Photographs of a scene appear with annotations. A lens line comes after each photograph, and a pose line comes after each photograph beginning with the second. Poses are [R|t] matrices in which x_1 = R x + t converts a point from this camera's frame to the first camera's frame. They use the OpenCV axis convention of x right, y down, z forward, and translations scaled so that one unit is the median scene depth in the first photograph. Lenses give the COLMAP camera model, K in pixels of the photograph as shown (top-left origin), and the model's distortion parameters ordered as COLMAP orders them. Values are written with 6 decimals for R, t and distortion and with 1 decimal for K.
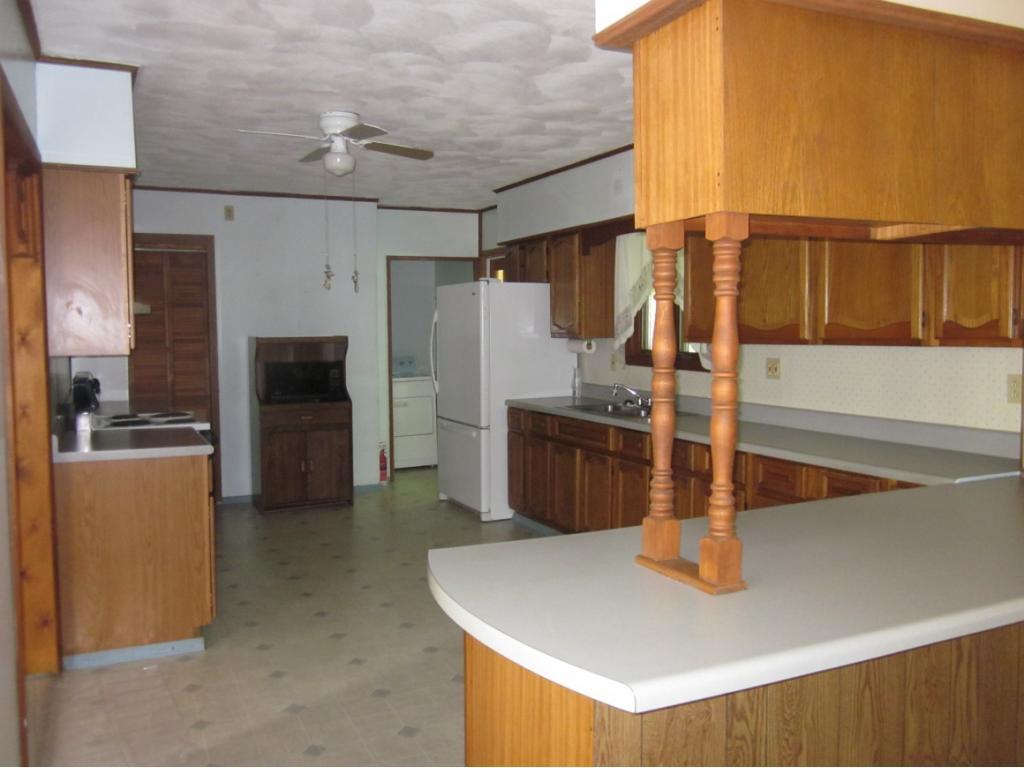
lens RADIAL K [[848.5, 0, 513.1], [0, 848.5, 383.9], [0, 0, 1]] dist [-0.064196, 0.009726]
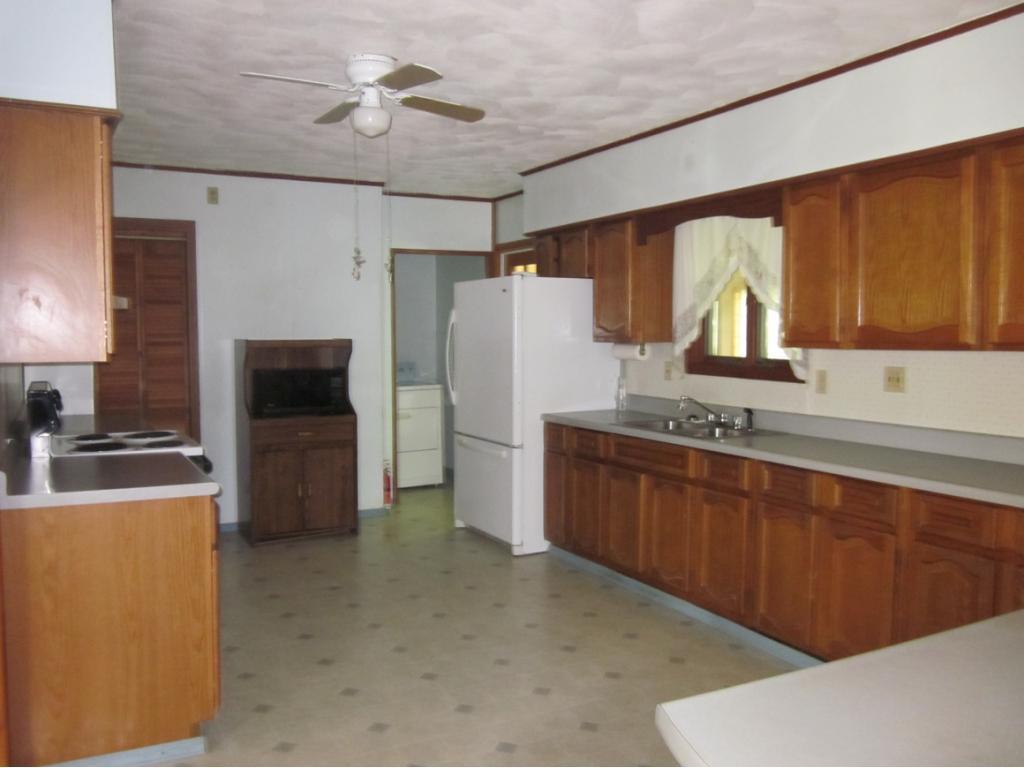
lens RADIAL K [[850.3, 0, 504.2], [0, 850.3, 383.5], [0, 0, 1]] dist [-0.038893, 0.001350]
pose [[0.999437, 0.001403, 0.033511, -0.080739], [-0.001189, 0.999979, -0.006405, -0.006830], [-0.033520, 0.006362, 0.999418, 0.149616]]
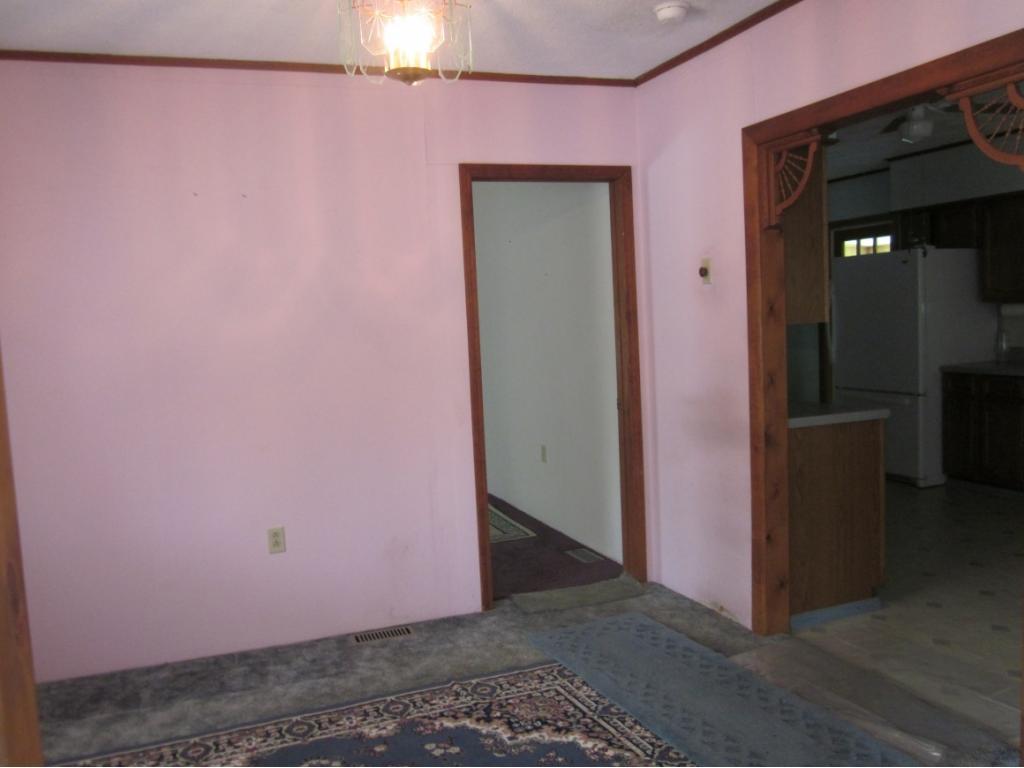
lens RADIAL K [[850.3, 0, 504.2], [0, 850.3, 383.5], [0, 0, 1]] dist [-0.038893, 0.001350]
pose [[0.995809, -0.036277, -0.083956, -0.470940], [0.037582, 0.999195, 0.014013, 0.006341], [0.083380, -0.017109, 0.996371, -0.040105]]
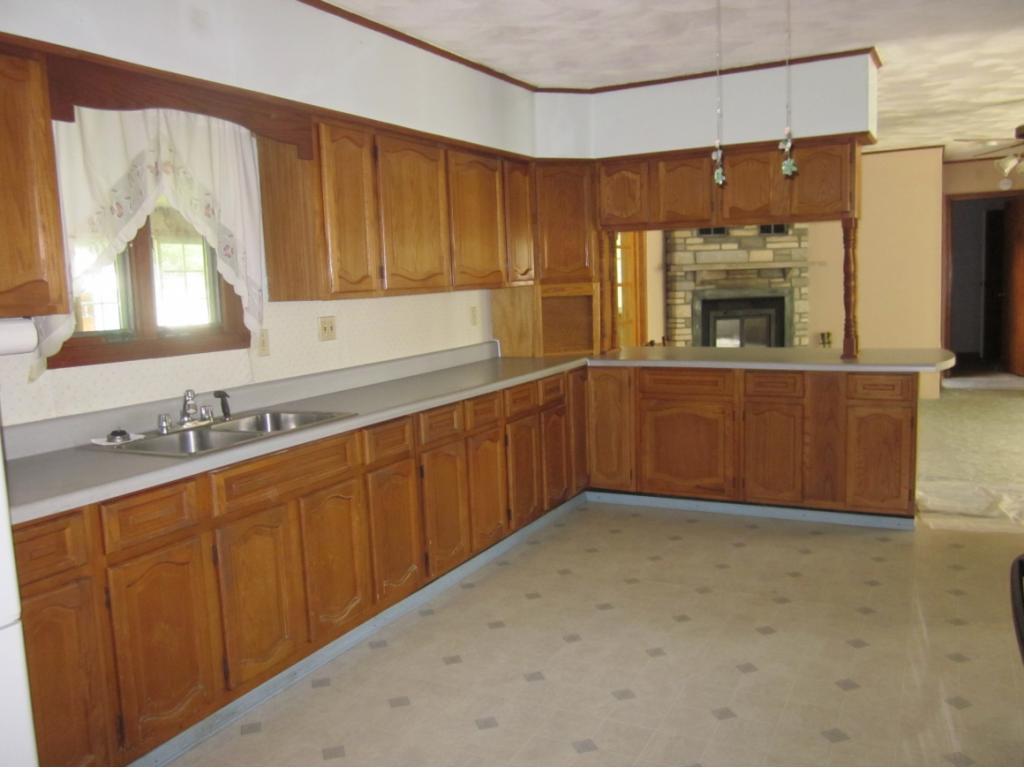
lens RADIAL K [[845.6, 0, 512.5], [0, 845.6, 363.9], [0, 0, 1]] dist [-0.006162, -0.001157]
pose [[-0.606350, -0.050299, 0.793605, -0.399144], [0.095066, 0.986255, 0.135143, -0.064787], [-0.789495, 0.157389, -0.593234, 1.085672]]
